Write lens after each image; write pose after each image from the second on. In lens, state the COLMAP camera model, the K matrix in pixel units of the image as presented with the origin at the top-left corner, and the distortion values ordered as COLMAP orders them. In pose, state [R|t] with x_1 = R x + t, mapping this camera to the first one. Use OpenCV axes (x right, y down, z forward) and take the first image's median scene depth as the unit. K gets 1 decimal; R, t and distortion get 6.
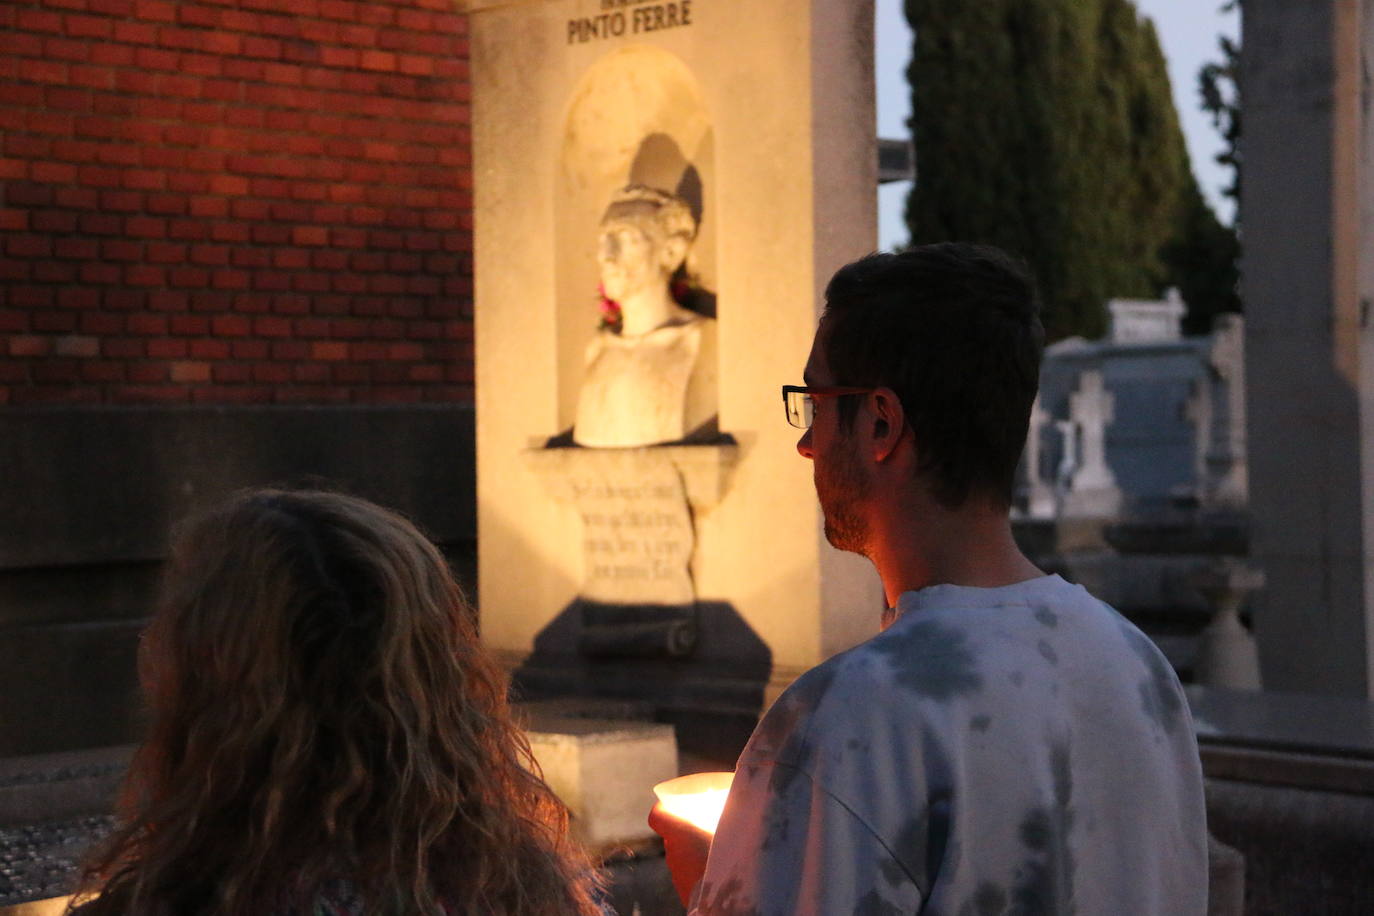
lens RADIAL K [[2402.4, 0, 711.9], [0, 2402.4, 458.2], [0, 0, 1]] dist [0.312507, 0.032669]
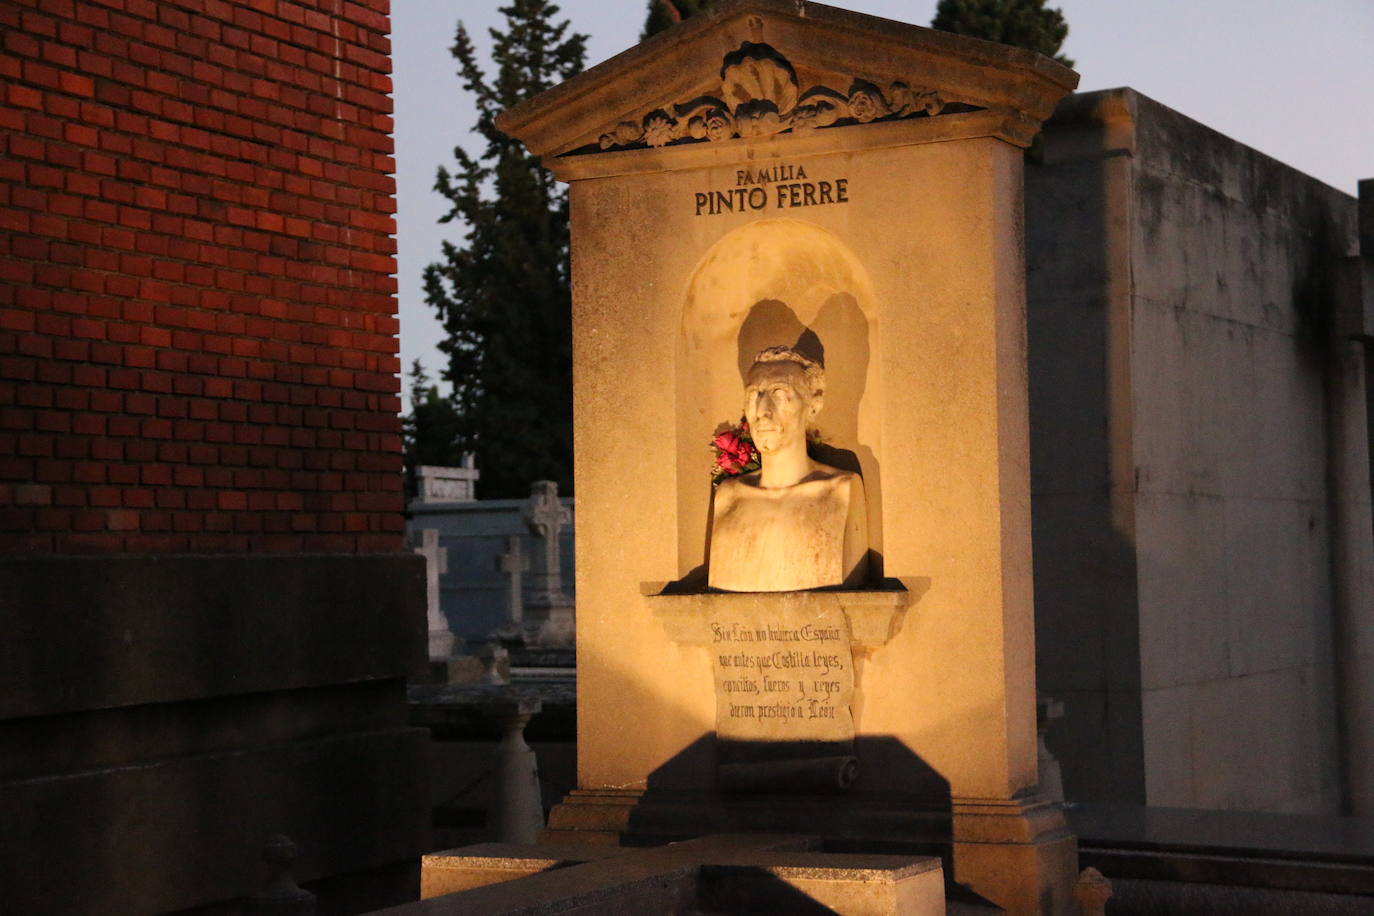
lens RADIAL K [[2145.6, 0, 686.2], [0, 2145.6, 507.7], [0, 0, 1]] dist [0.190609, 0.106959]
pose [[0.954400, 0.009571, 0.298377, -0.263275], [0.003919, 0.998998, -0.044577, 0.000157], [-0.298504, 0.043714, 0.953407, 0.080071]]
